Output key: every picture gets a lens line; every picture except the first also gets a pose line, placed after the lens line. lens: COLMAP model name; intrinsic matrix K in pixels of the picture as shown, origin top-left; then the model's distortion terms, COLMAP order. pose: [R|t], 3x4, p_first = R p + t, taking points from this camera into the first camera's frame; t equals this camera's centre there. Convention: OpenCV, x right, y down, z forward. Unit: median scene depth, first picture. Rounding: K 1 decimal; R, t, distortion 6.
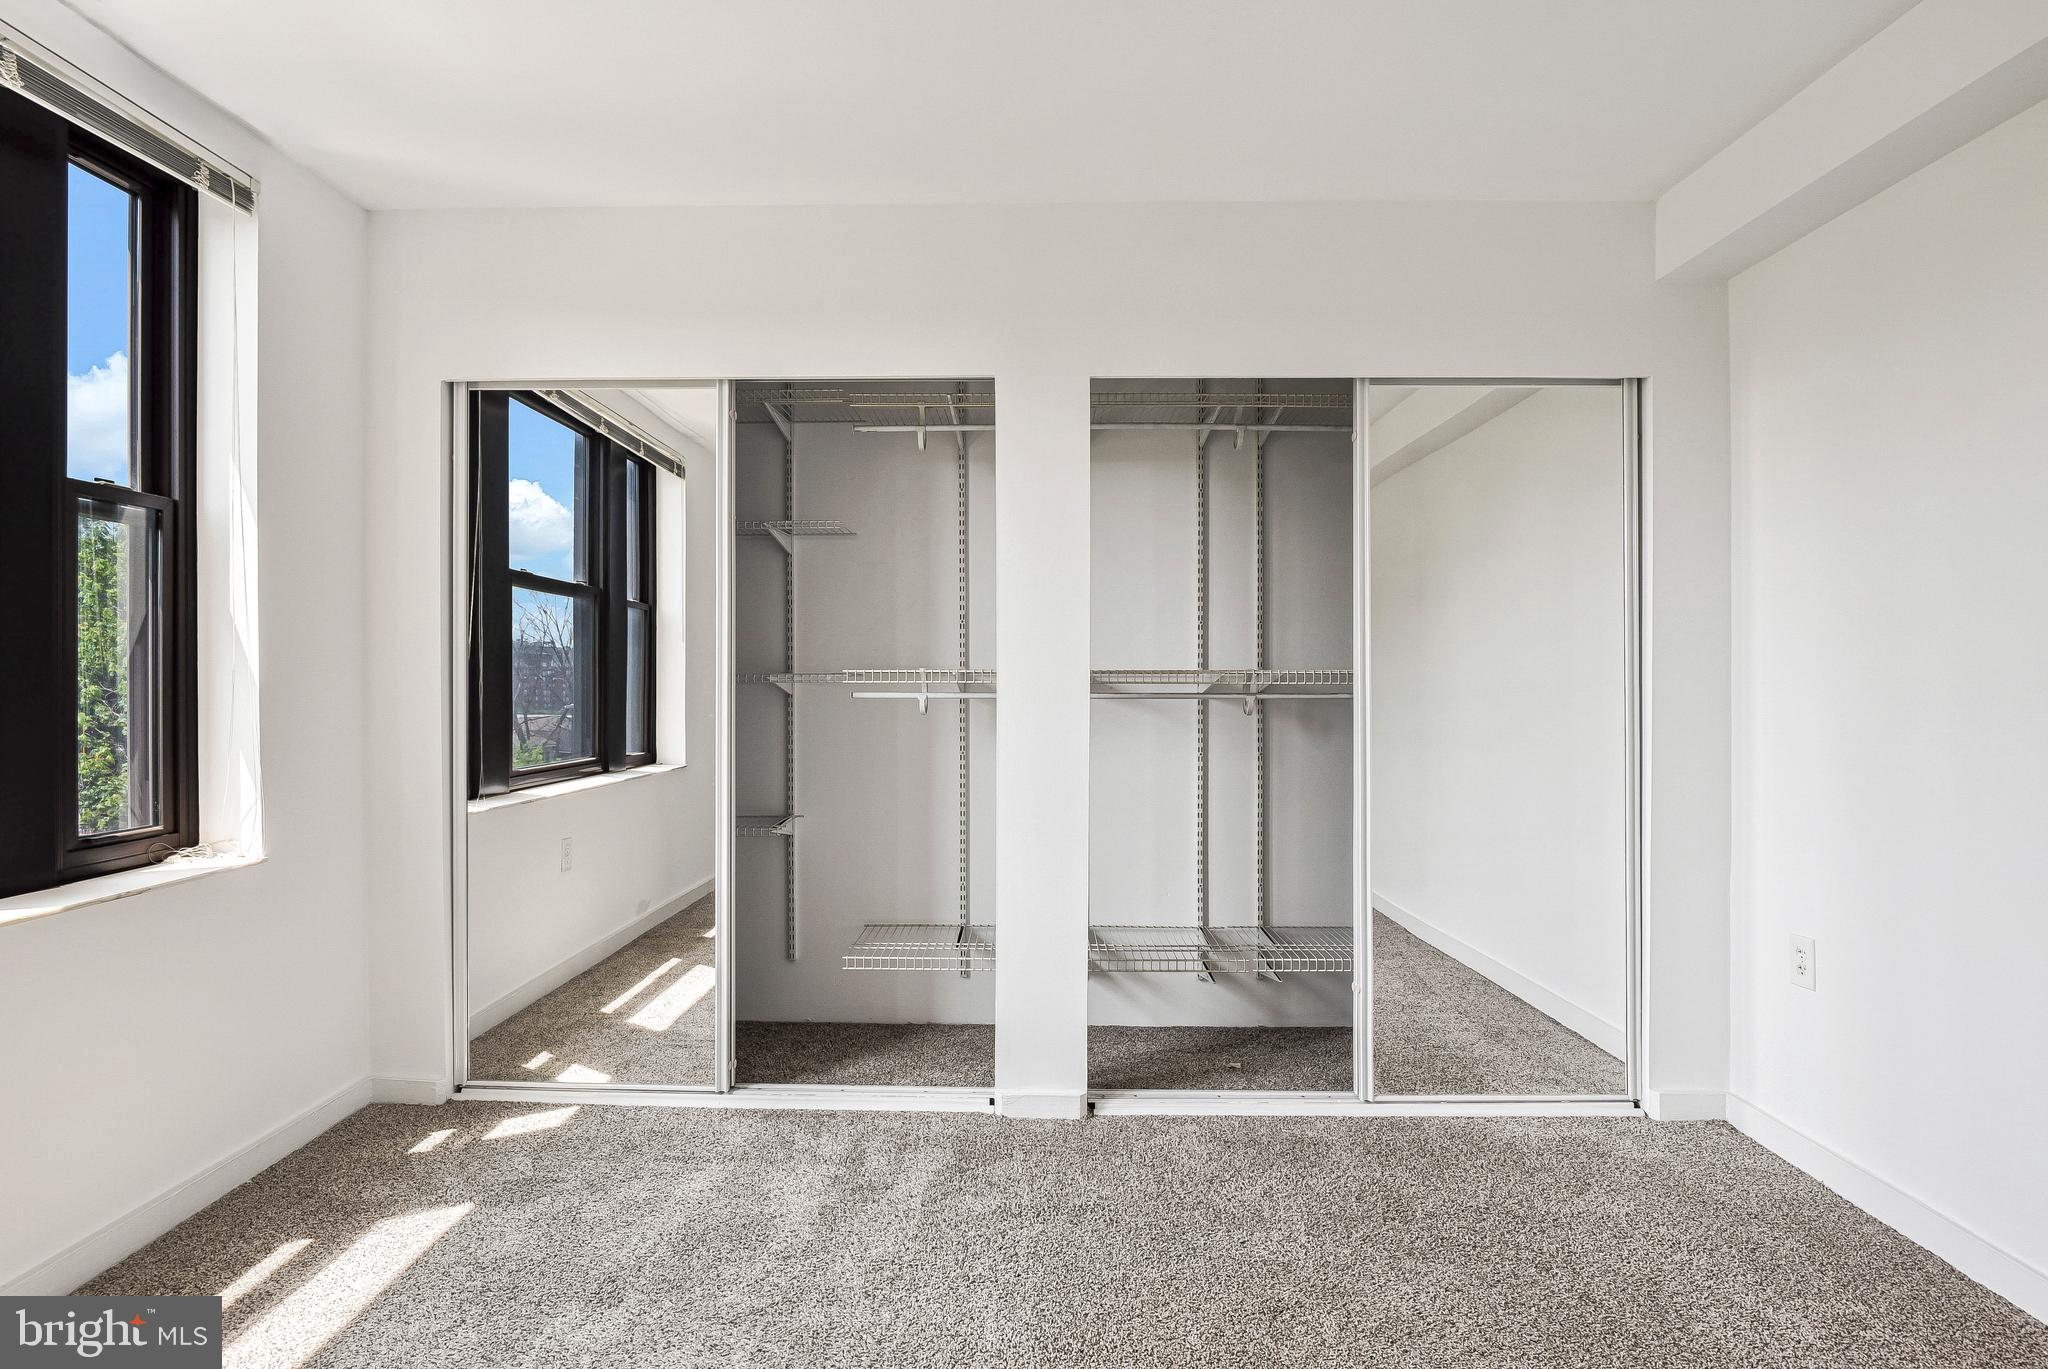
lens RADIAL K [[1032.7, 0, 1024.0], [0, 1032.7, 684.5], [0, 0, 1]] dist [-0.021340, -0.000726]
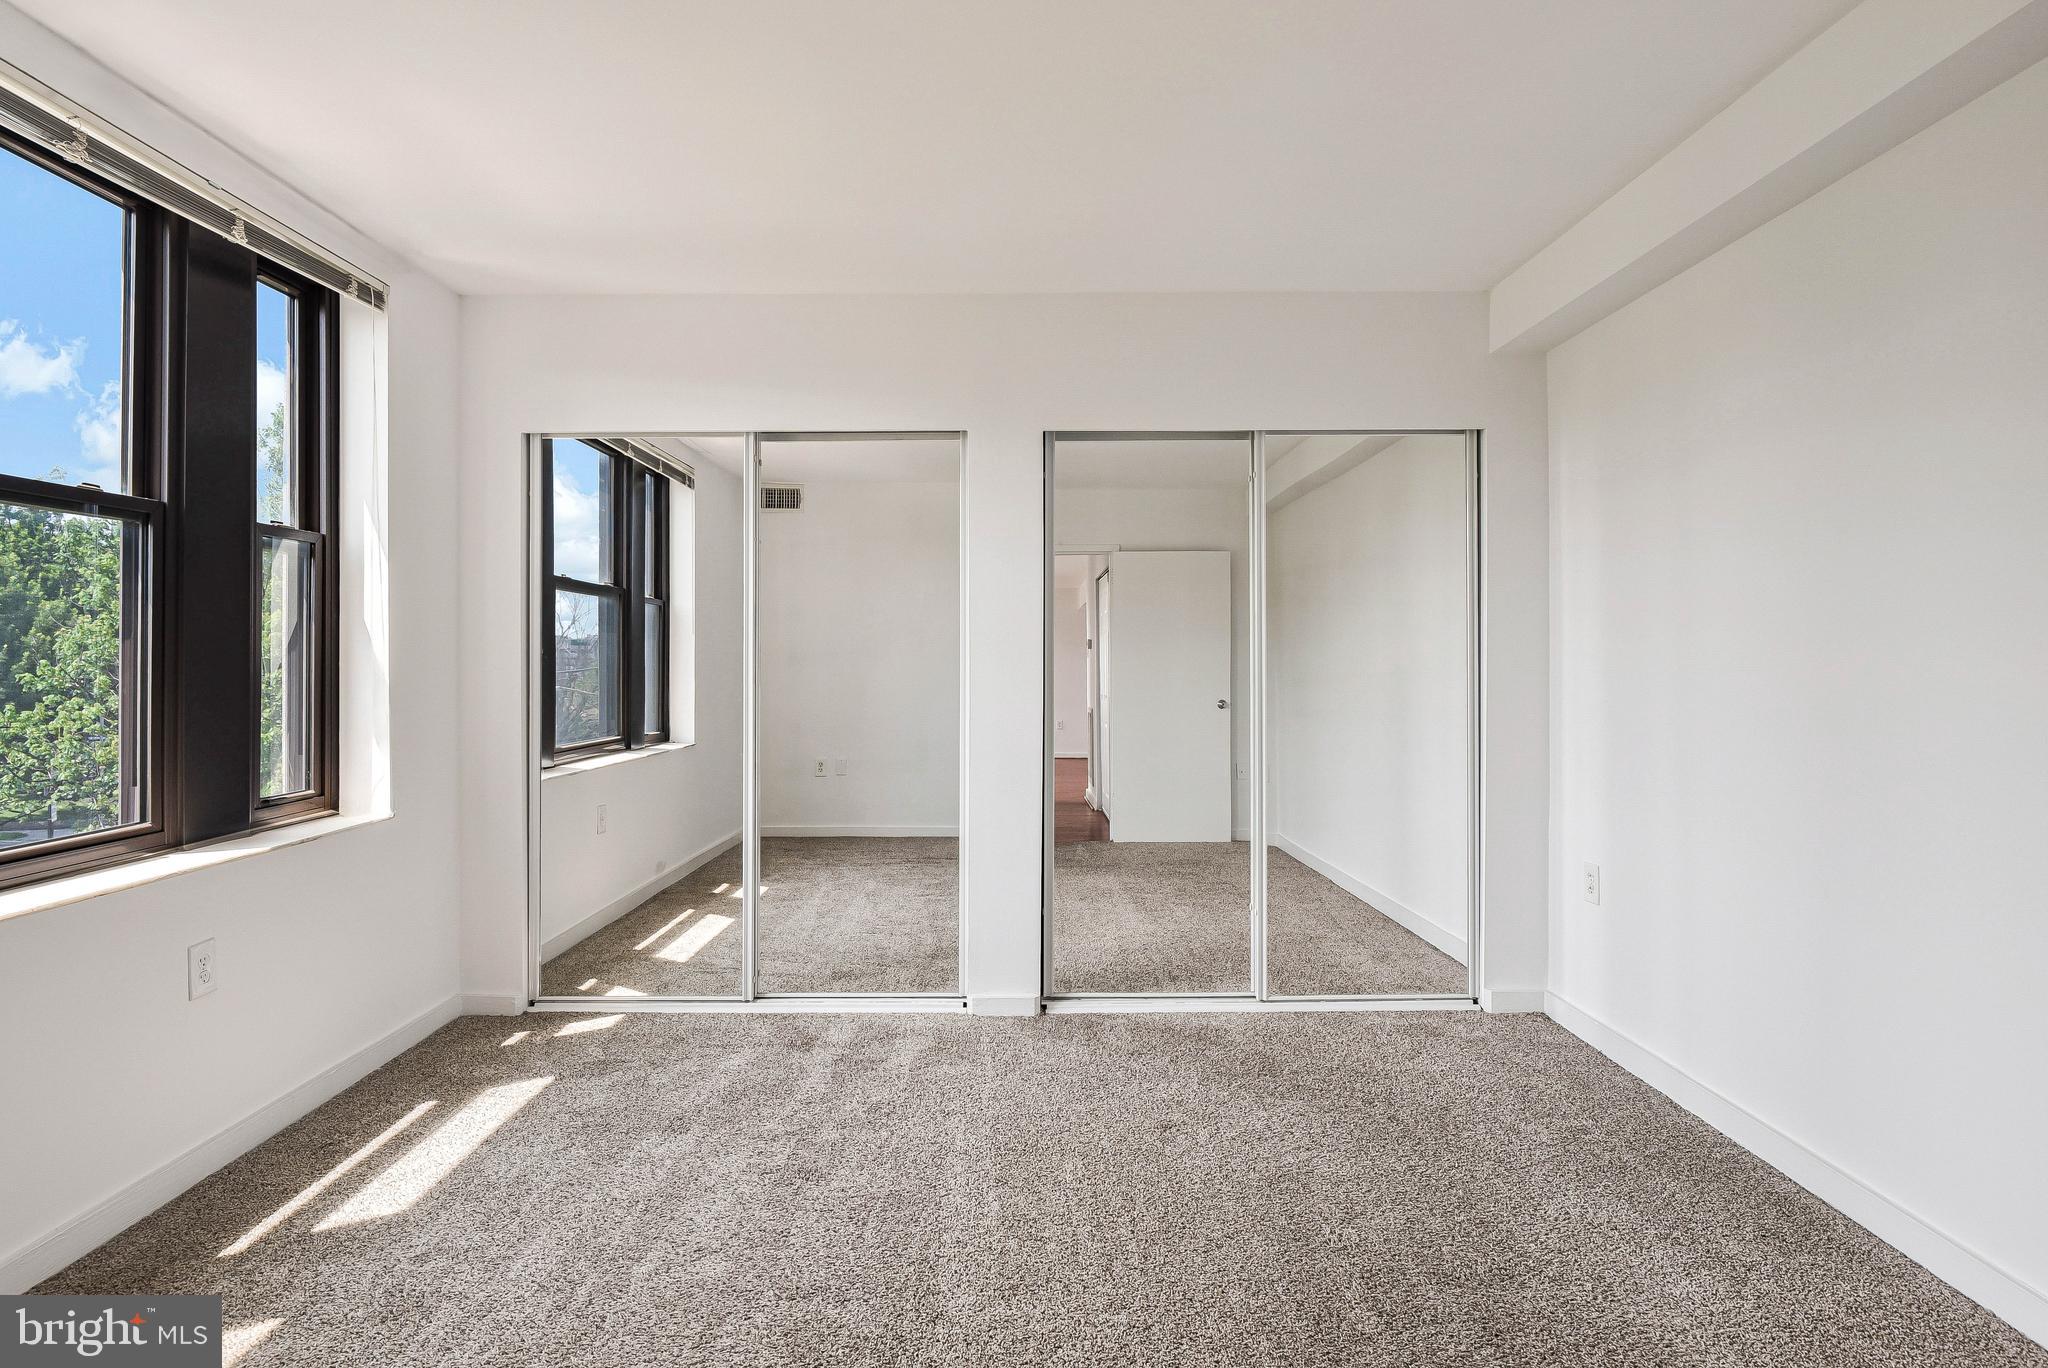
lens RADIAL K [[1039.7, 0, 1090.9], [0, 1039.7, 612.7], [0, 0, 1]] dist [-0.000820, -0.000830]
pose [[0.996866, -0.000345, 0.079112, 0.023714], [0.004144, 0.998846, -0.047856, -0.014928], [-0.079004, 0.048033, 0.995716, -0.324634]]
